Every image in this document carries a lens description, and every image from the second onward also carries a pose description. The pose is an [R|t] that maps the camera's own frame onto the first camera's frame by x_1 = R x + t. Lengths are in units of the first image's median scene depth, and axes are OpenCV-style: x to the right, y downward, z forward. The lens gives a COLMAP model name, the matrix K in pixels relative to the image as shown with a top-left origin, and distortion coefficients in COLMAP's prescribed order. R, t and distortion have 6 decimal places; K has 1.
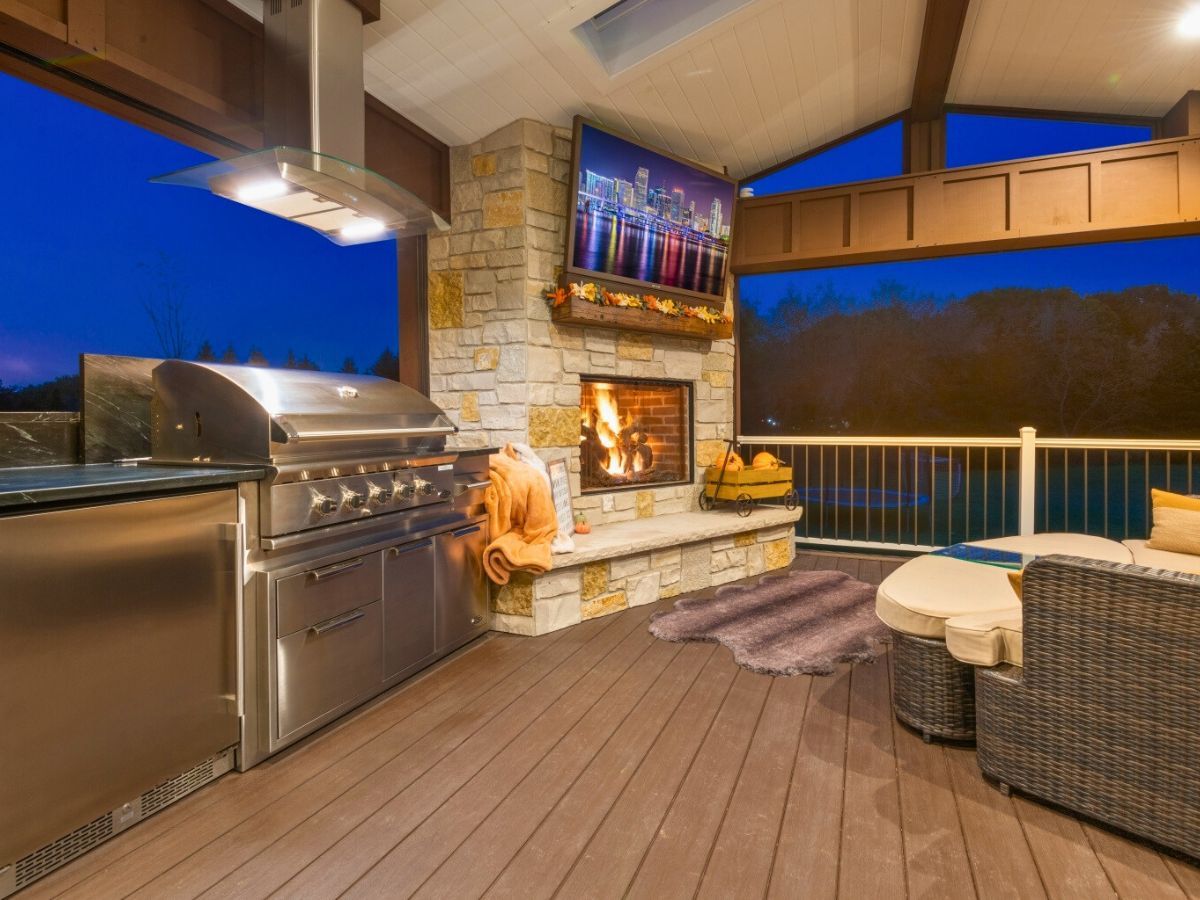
lens RADIAL K [[617.6, 0, 598.7], [0, 617.6, 427.1], [0, 0, 1]] dist [0.033676, -0.028067]
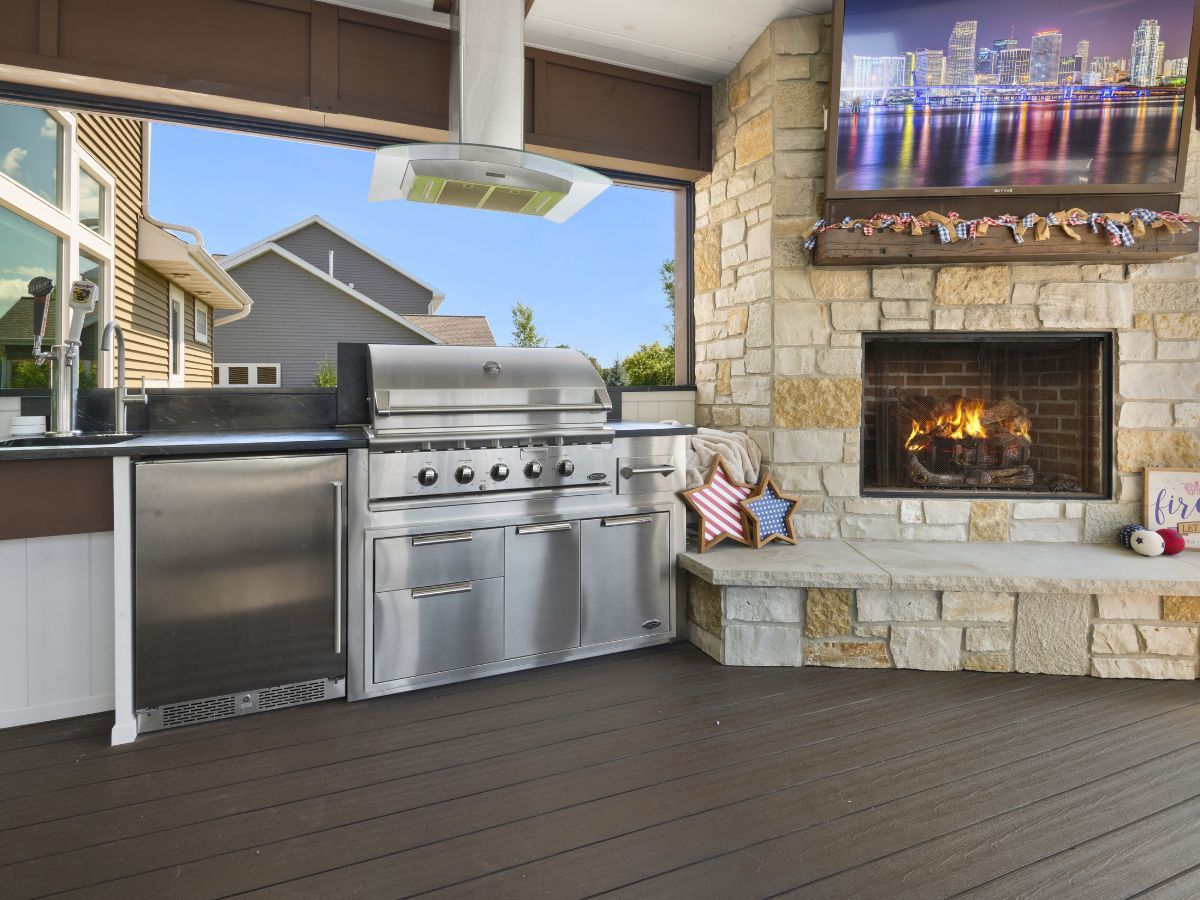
lens RADIAL K [[639.7, 0, 595.0], [0, 639.7, 389.9], [0, 0, 1]] dist [0.014818, -0.007532]
pose [[0.713756, 0.002526, -0.700390, 0.277252], [-0.010169, 0.999925, -0.006757, -0.008039], [0.700320, 0.011945, 0.713729, 0.225699]]
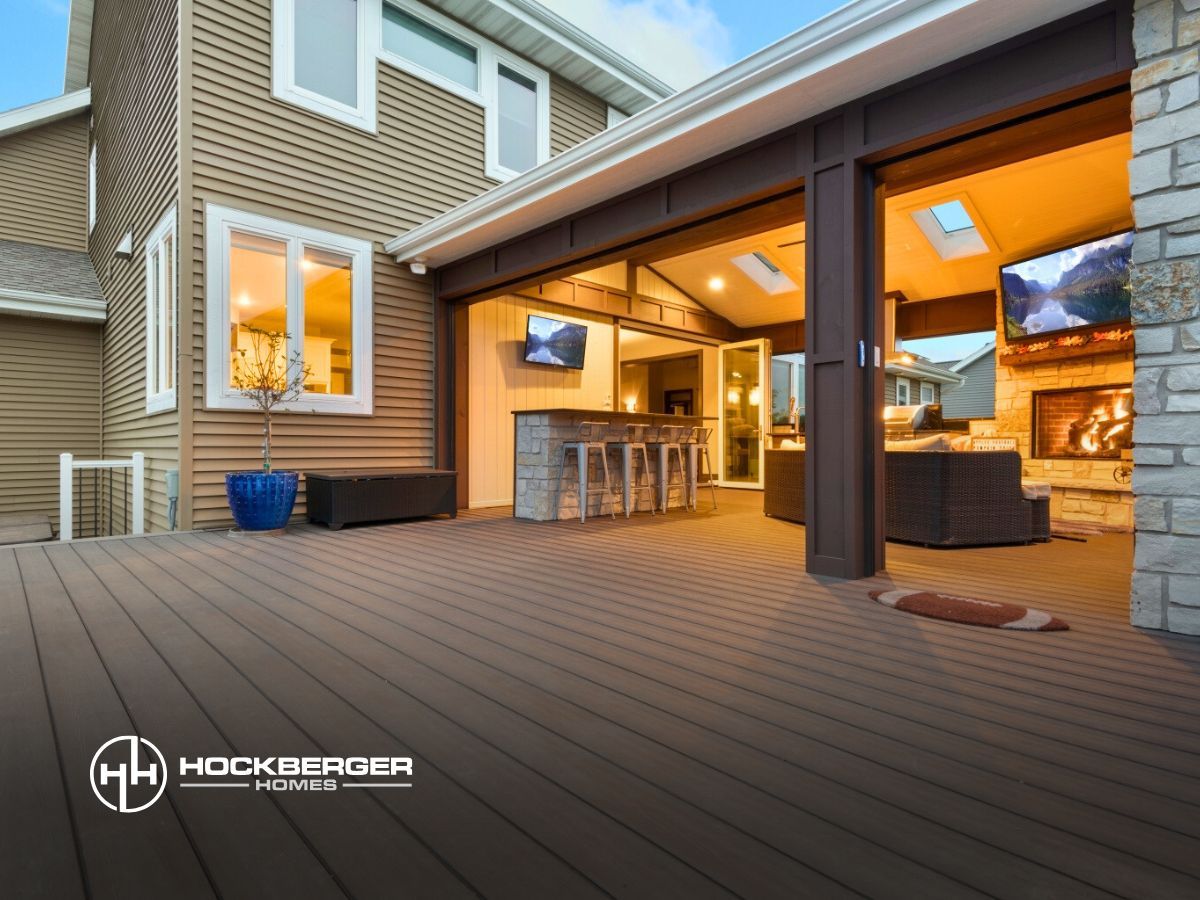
lens RADIAL K [[611.4, 0, 601.5], [0, 611.4, 445.6], [0, 0, 1]] dist [0.030153, -0.023557]
pose [[-0.377126, -0.001928, -0.926160, 2.099559], [-0.015677, 0.999868, 0.004302, 0.084331], [0.926029, 0.016142, -0.377107, 0.515594]]
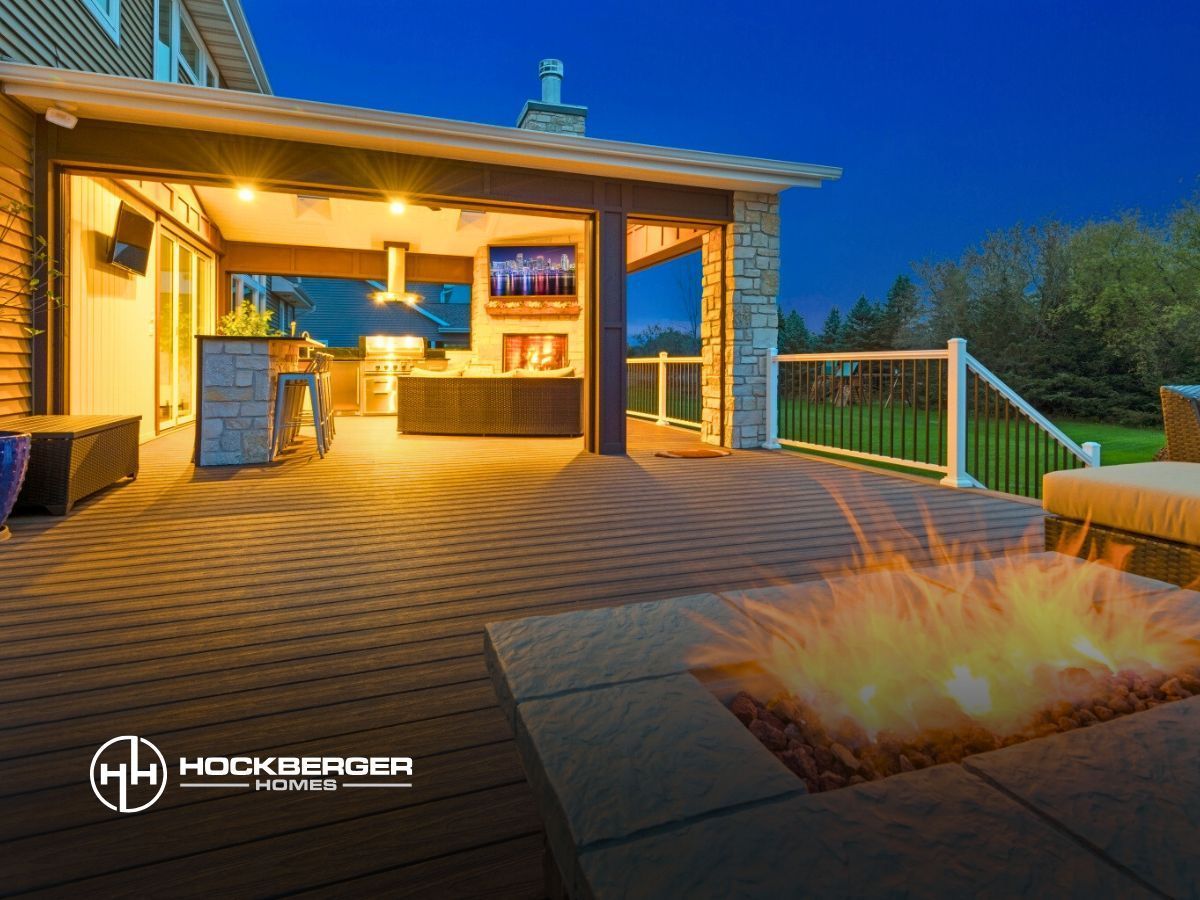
lens RADIAL K [[635.3, 0, 595.2], [0, 635.3, 365.7], [0, 0, 1]] dist [0.052463, -0.044197]
pose [[0.676590, 0.004737, -0.736345, 2.262847], [-0.014218, 0.999877, -0.006631, 0.067109], [0.736222, 0.014956, 0.676574, -0.569469]]
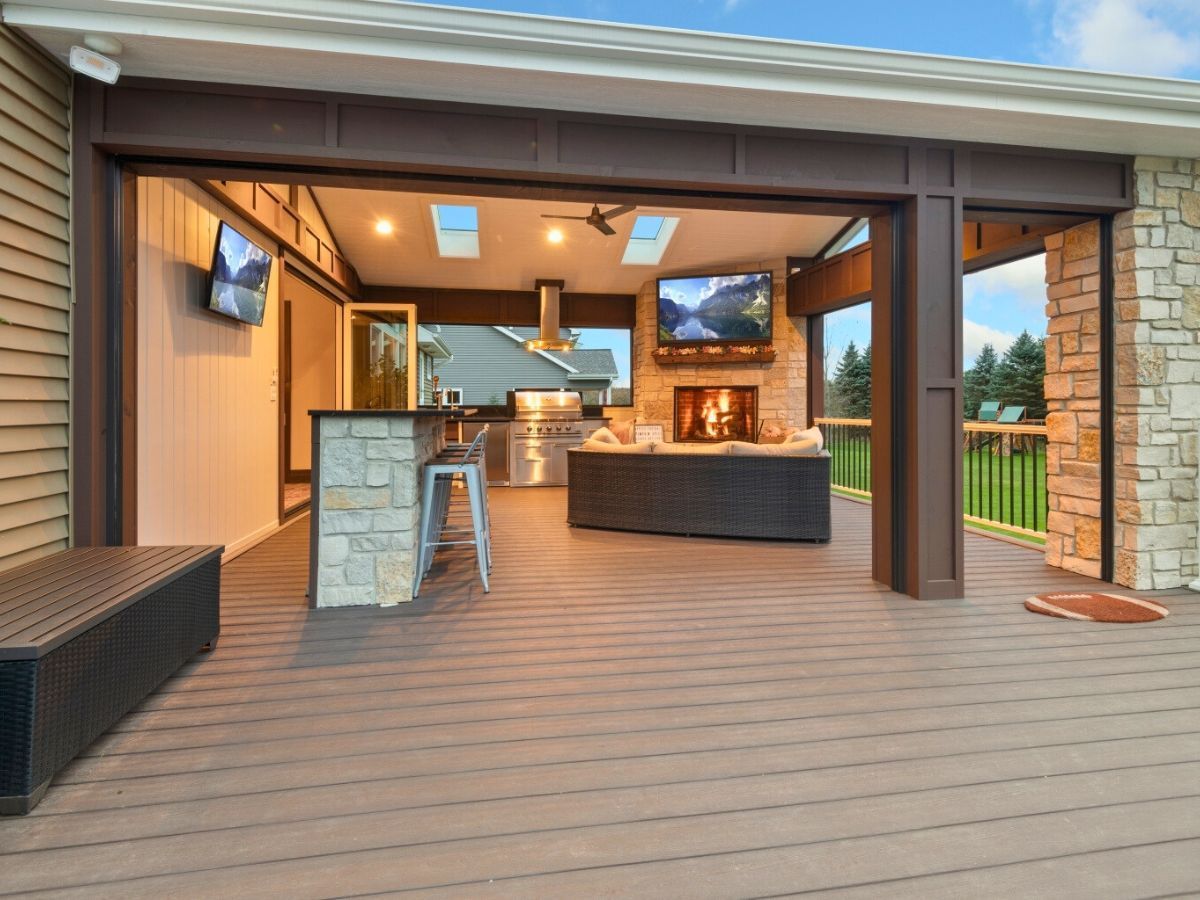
lens RADIAL K [[622.8, 0, 598.0], [0, 622.8, 408.0], [0, 0, 1]] dist [0.044136, -0.034281]
pose [[0.539553, 0.002321, -0.841948, 1.669636], [-0.011920, 0.999917, -0.004883, 0.004204], [0.841867, 0.012671, 0.539536, -0.412643]]
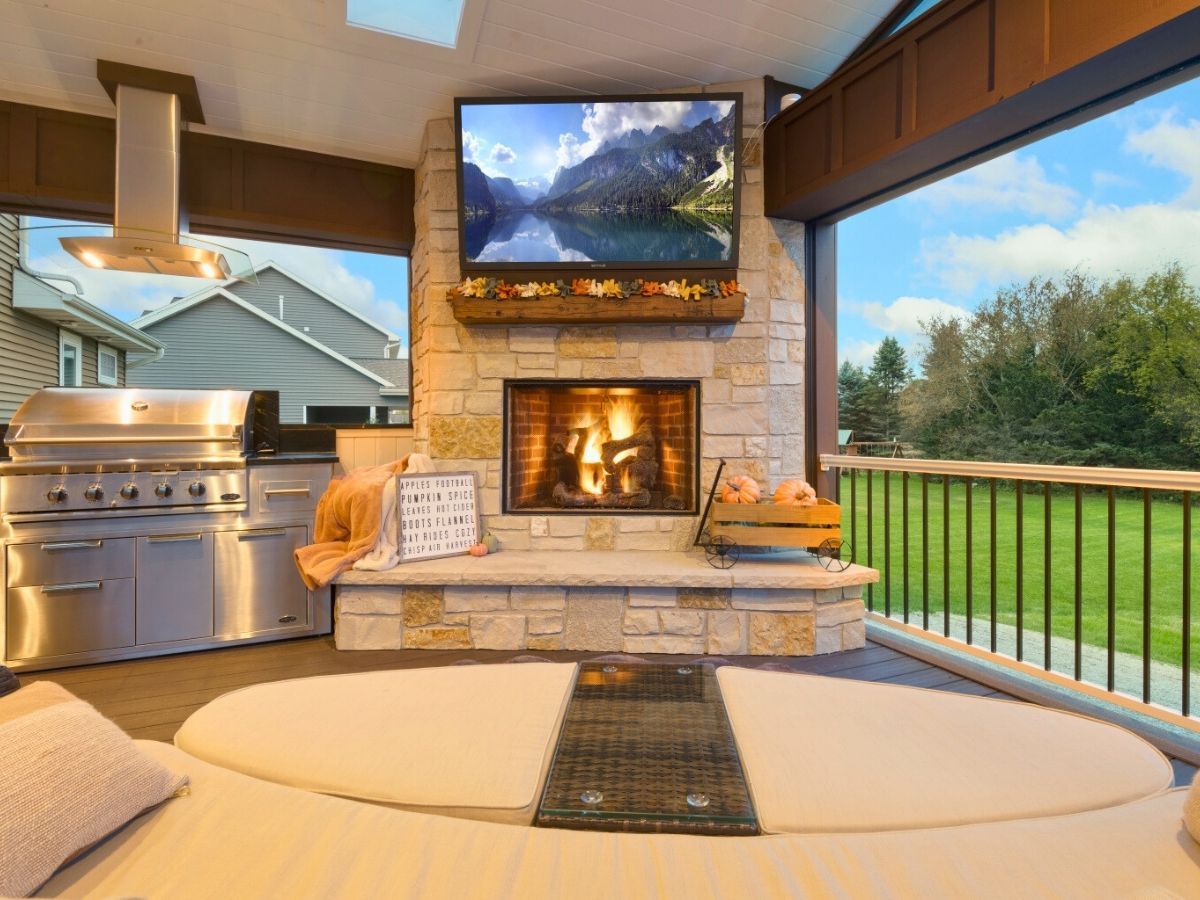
lens RADIAL K [[623.5, 0, 604.3], [0, 623.5, 430.5], [0, 0, 1]] dist [0.038377, -0.029505]
pose [[0.737427, 0.001212, -0.675426, 0.688320], [-0.010178, 0.999905, -0.009318, -0.003950], [0.675350, 0.013746, 0.737369, 0.426777]]
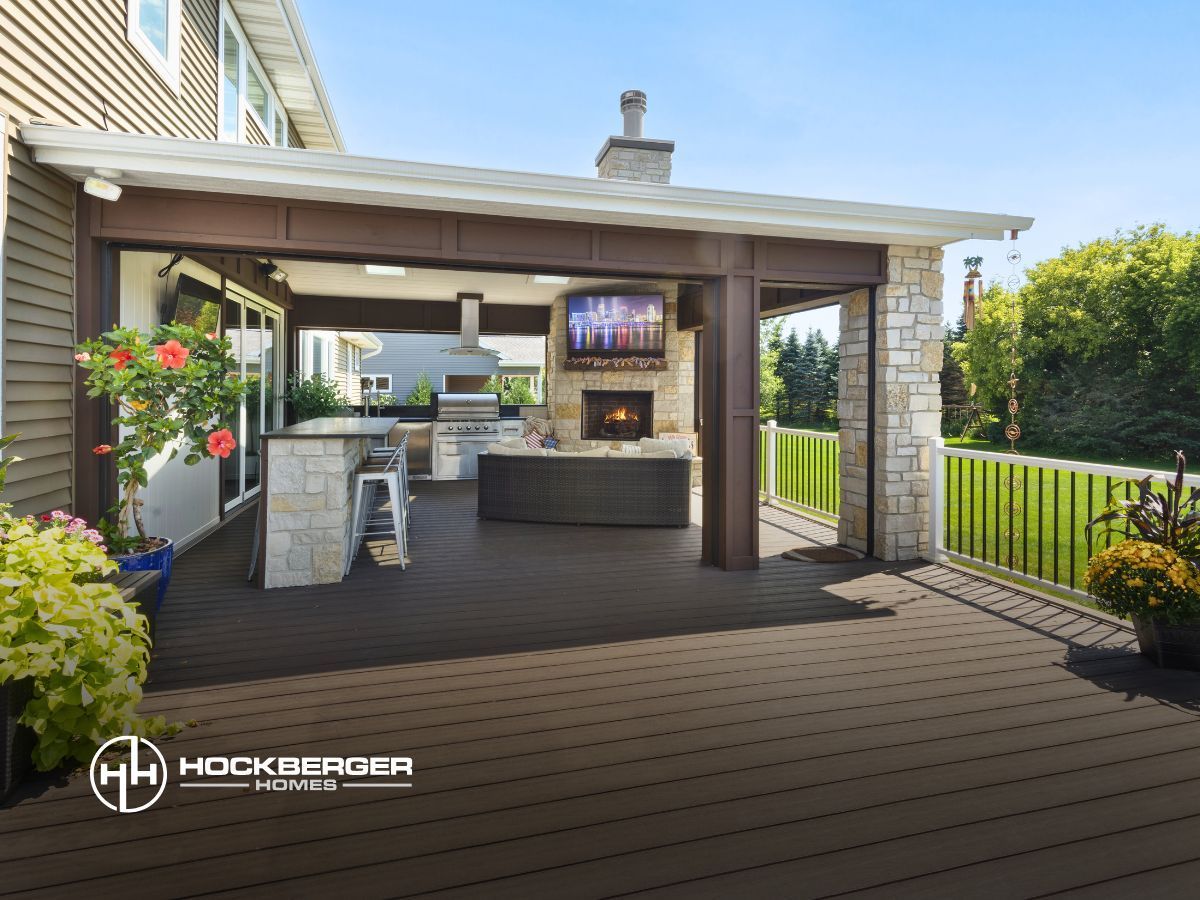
lens RADIAL K [[629.3, 0, 594.8], [0, 629.3, 390.3], [0, 0, 1]] dist [0.044261, -0.034622]
pose [[0.616865, 0.007101, -0.787037, 1.968184], [-0.017743, 0.999831, -0.004886, -0.073875], [0.786869, 0.016978, 0.616886, -0.506714]]
